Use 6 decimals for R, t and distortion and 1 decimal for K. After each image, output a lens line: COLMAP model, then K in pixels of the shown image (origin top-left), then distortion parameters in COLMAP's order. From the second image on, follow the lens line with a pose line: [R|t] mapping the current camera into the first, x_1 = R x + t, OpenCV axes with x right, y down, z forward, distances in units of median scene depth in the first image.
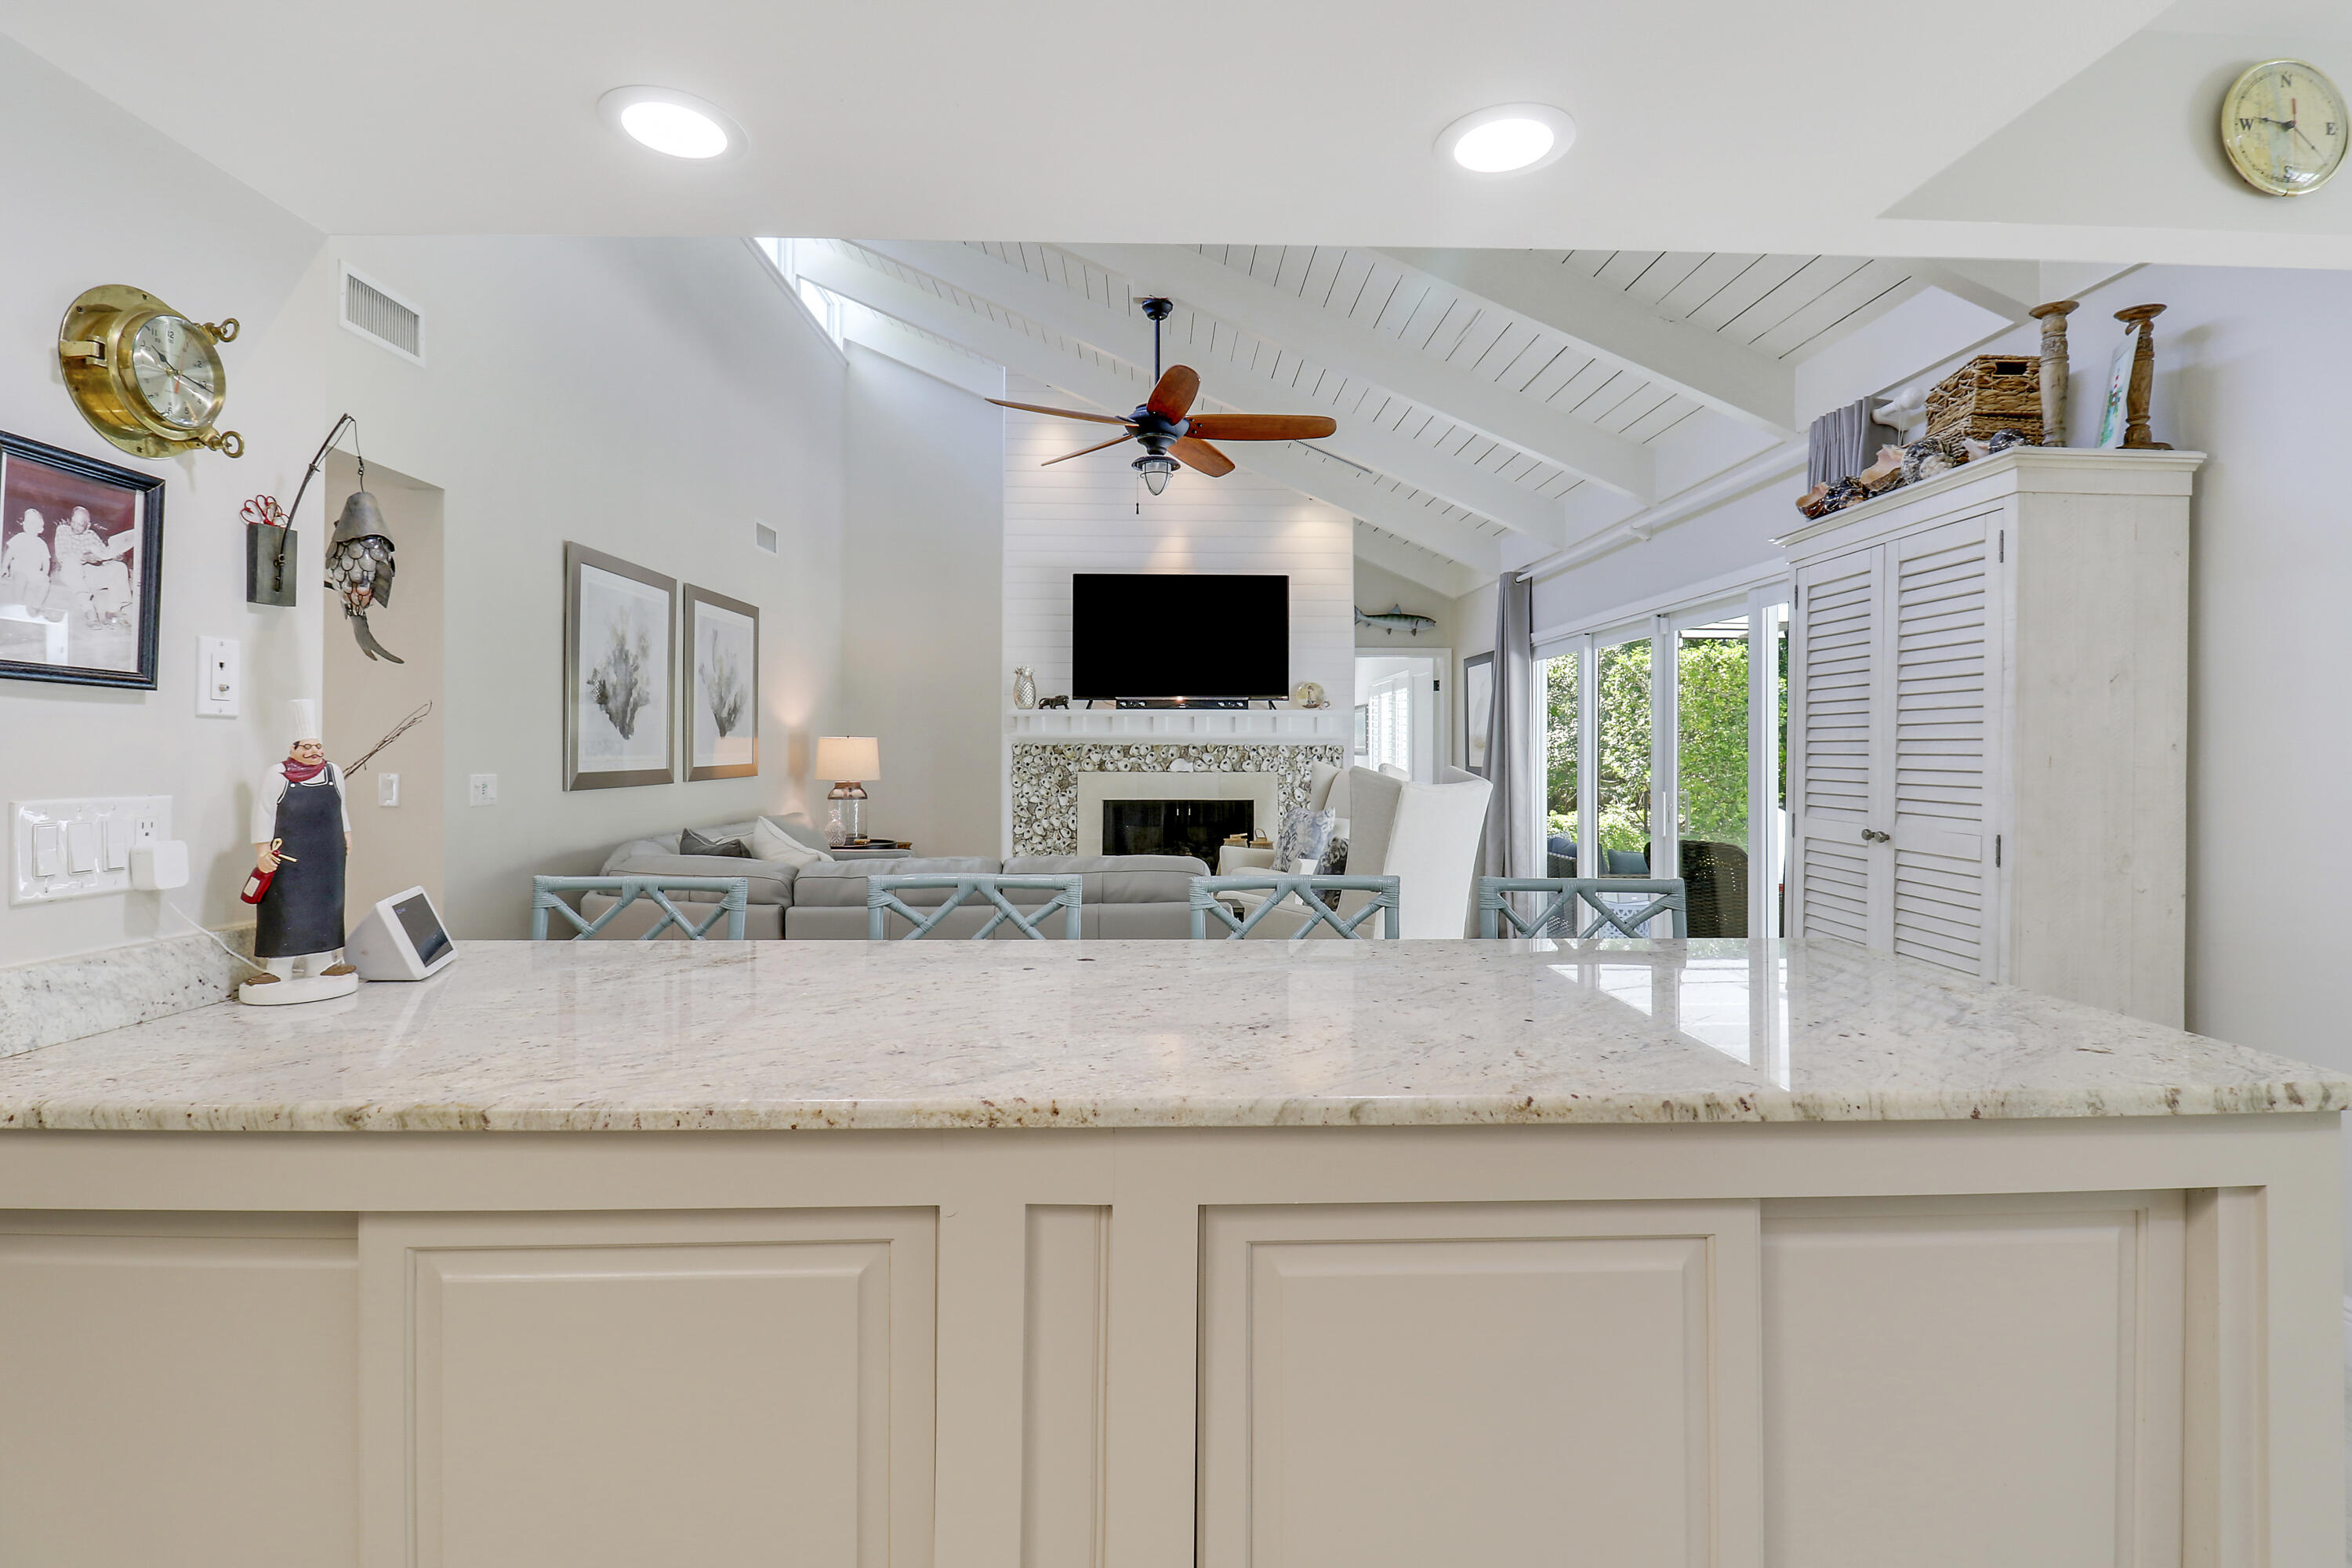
lens RADIAL K [[1106.4, 0, 1177.9], [0, 1106.4, 755.1], [0, 0, 1]] dist [0.001320, -0.008350]
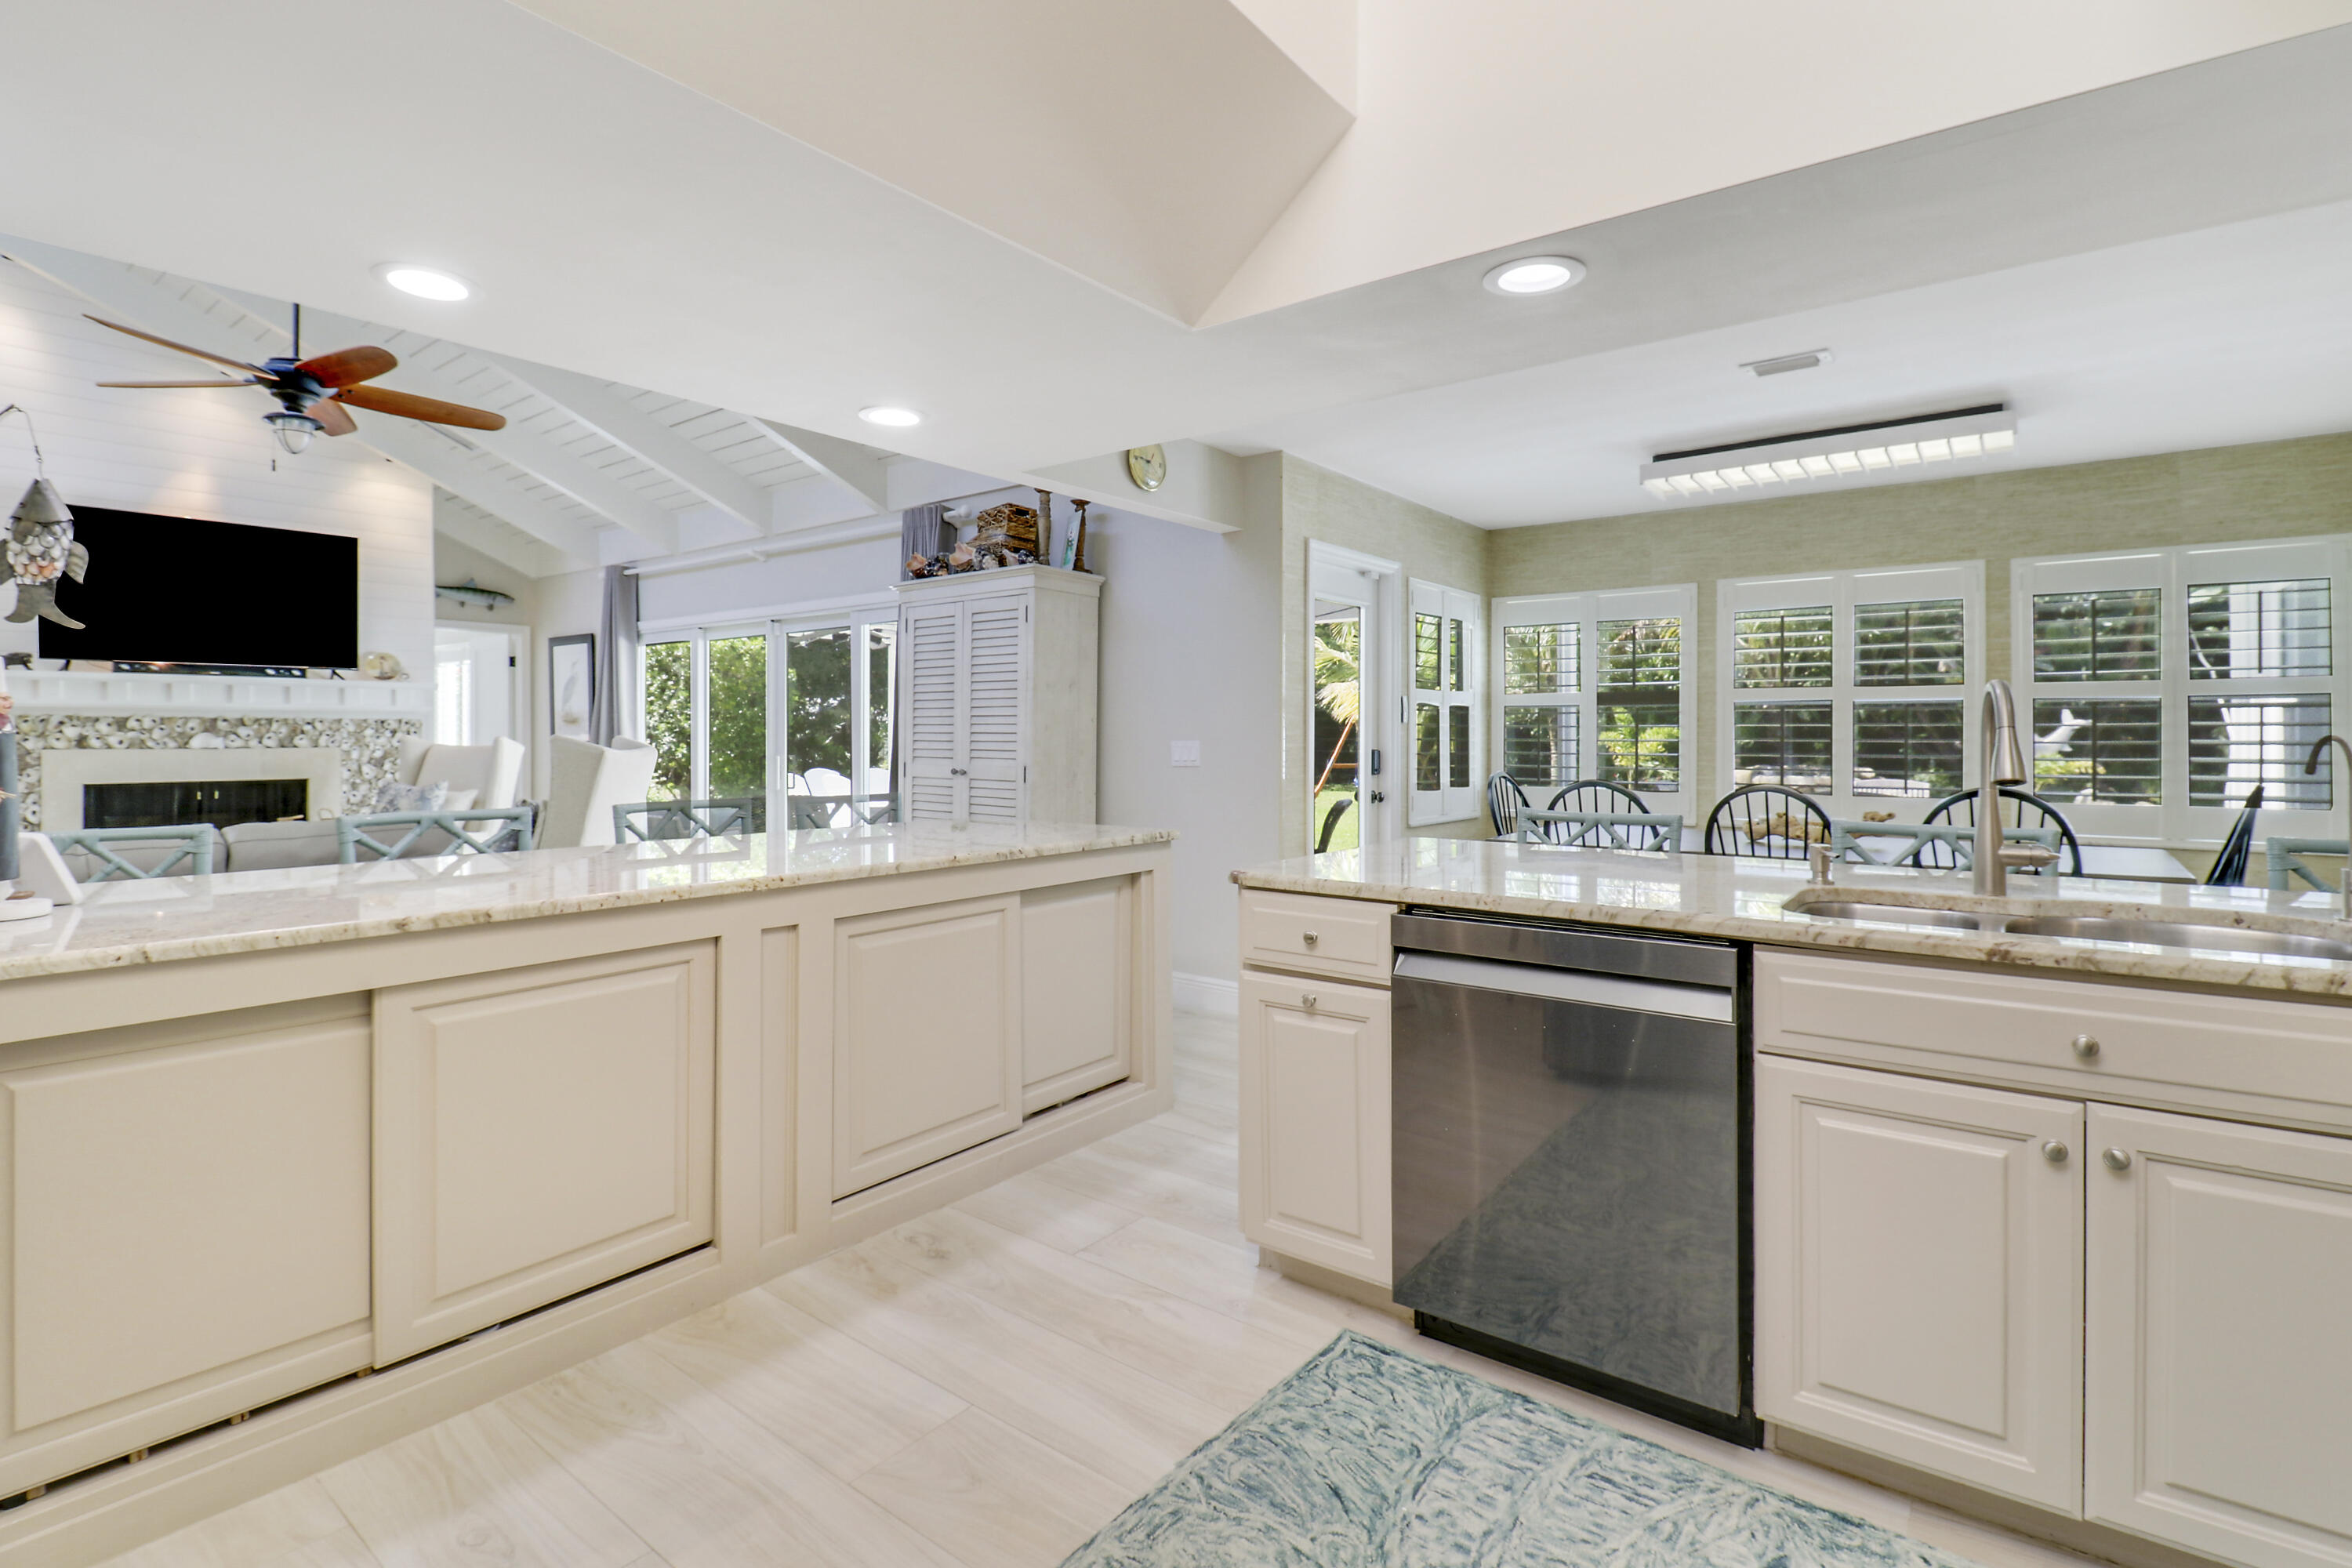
lens RADIAL K [[1093.6, 0, 1176.0], [0, 1093.6, 784.0], [0, 0, 1]] dist [0.000446, -0.007766]
pose [[0.638710, -0.035268, 0.768638, -0.183938], [0.001497, 0.999004, 0.044595, 0.006708], [-0.769446, -0.027333, 0.638127, -0.137027]]
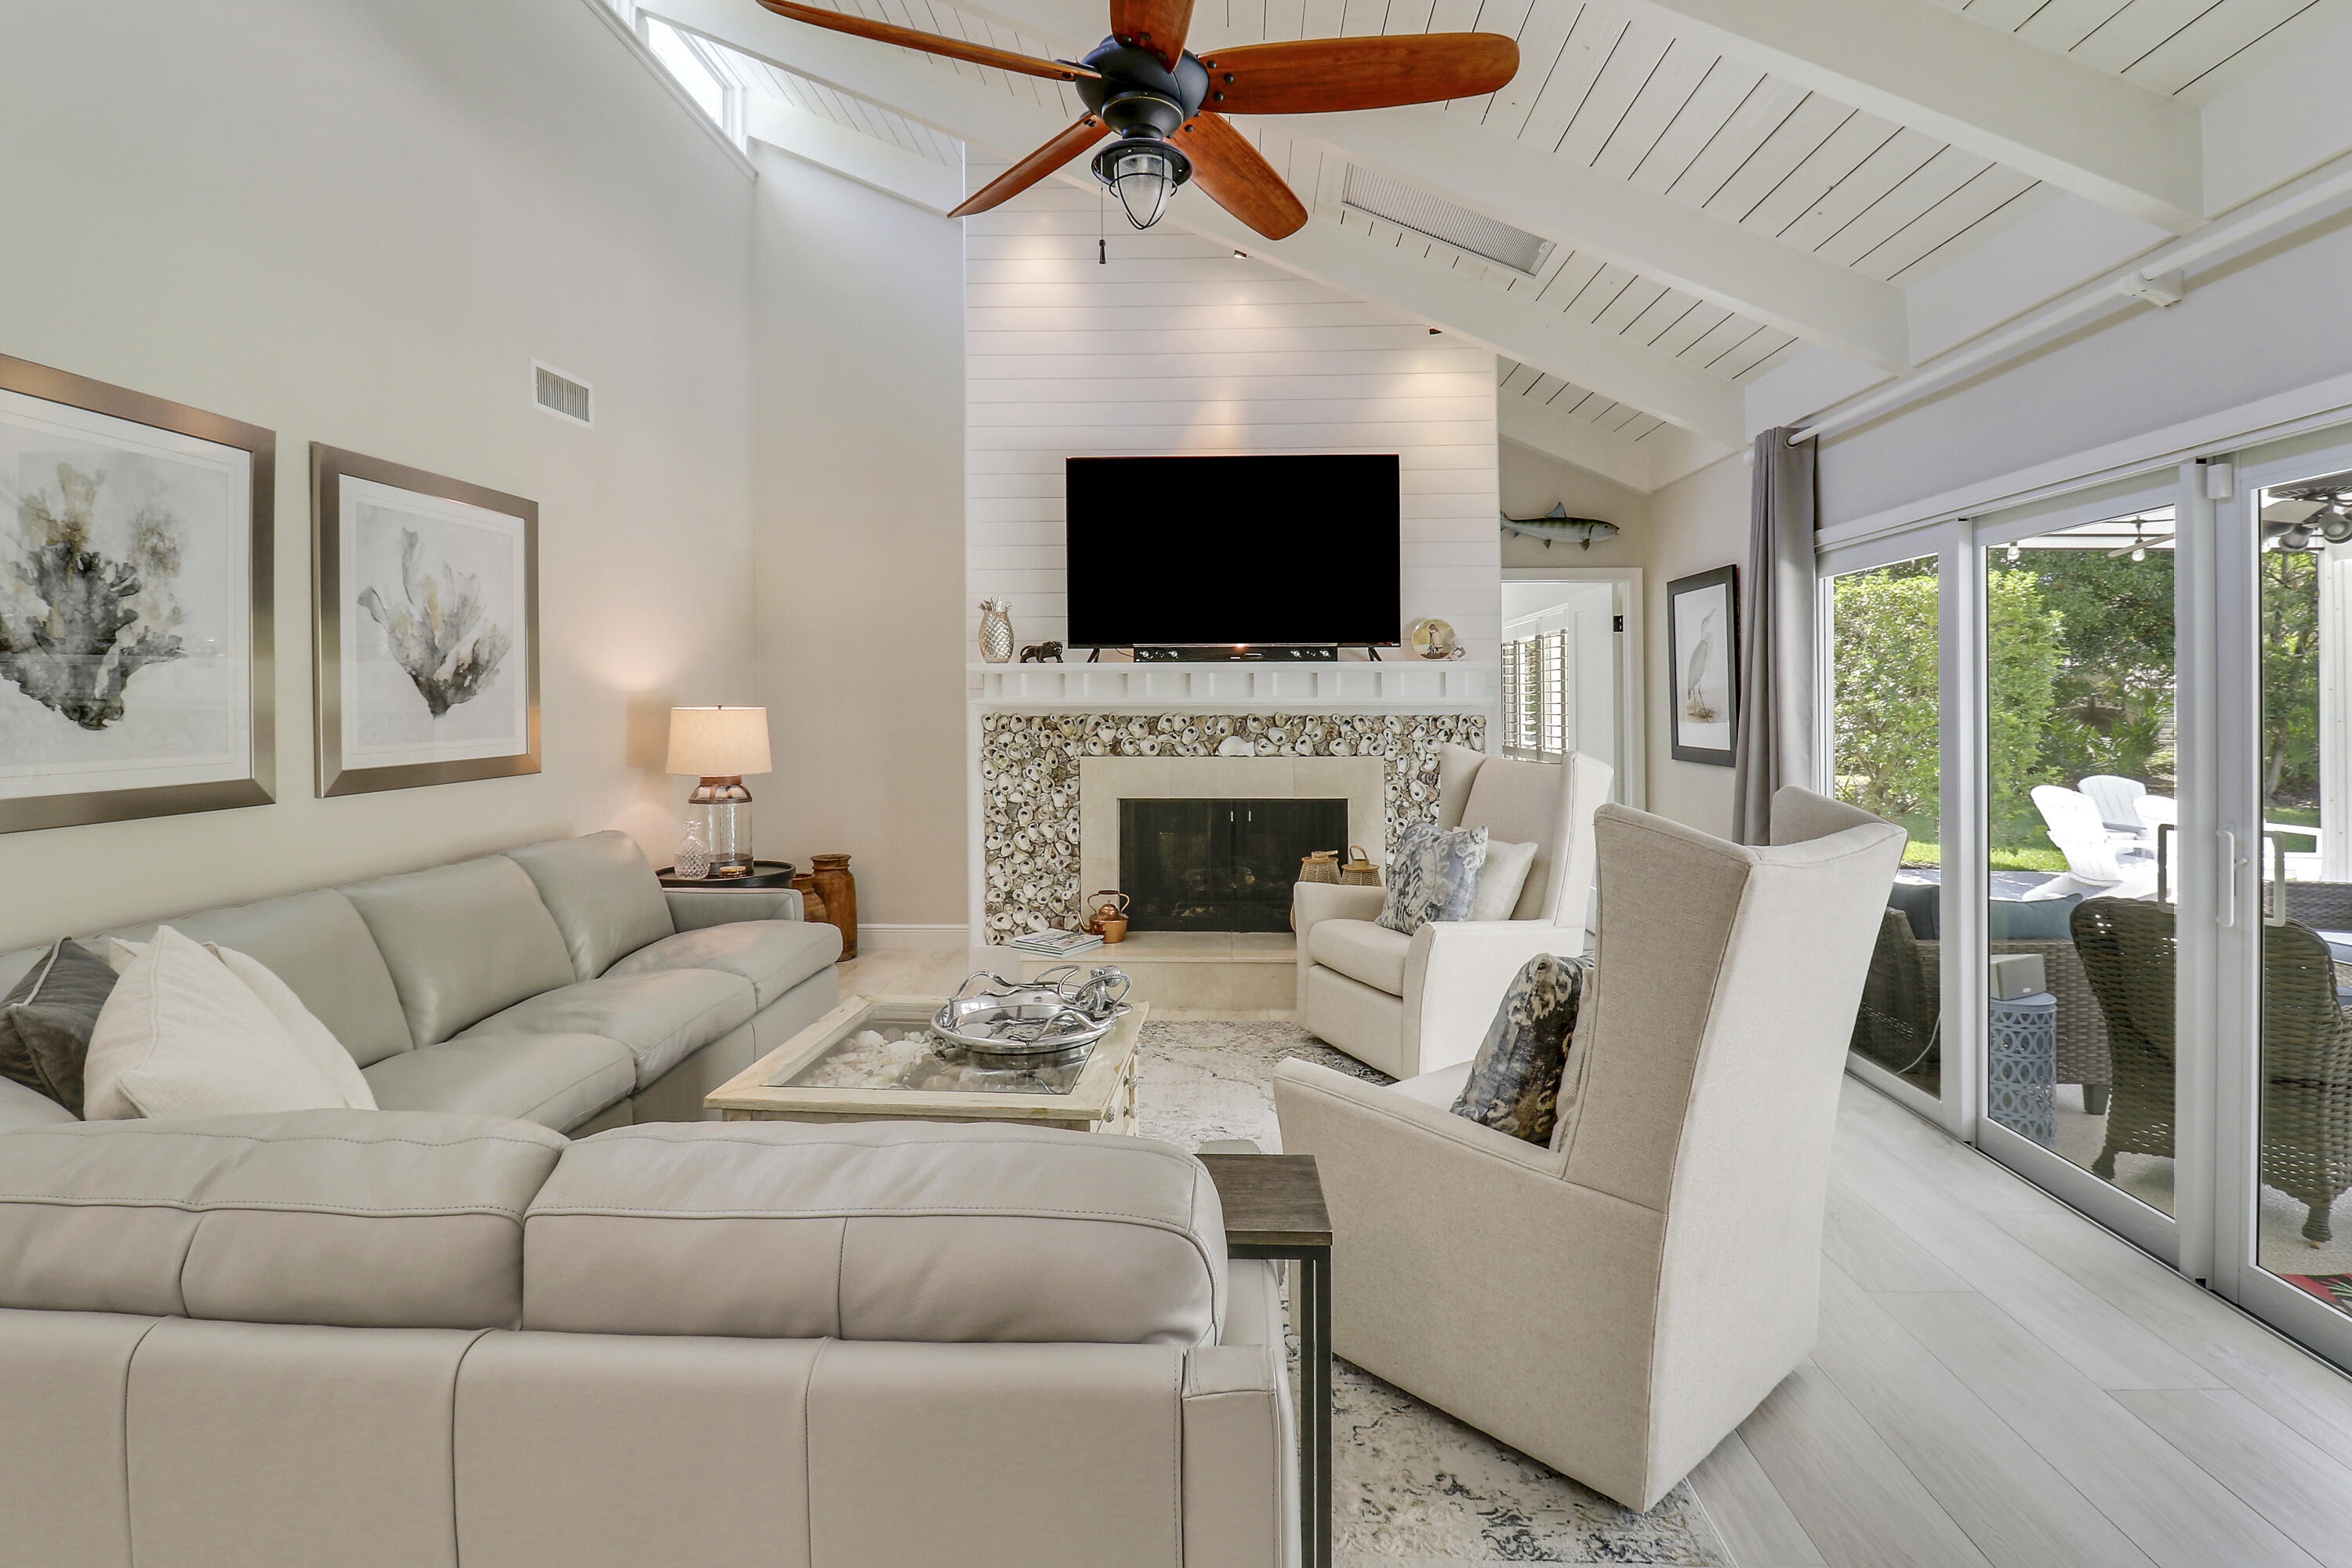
lens RADIAL K [[1135.7, 0, 1169.9], [0, 1135.7, 648.8], [0, 0, 1]] dist [-0.018297, -0.000189]
pose [[0.996497, -0.006907, -0.083340, 0.022419], [0.002616, 0.998670, -0.051493, -0.015501], [0.083585, 0.051094, 0.995190, 0.349879]]
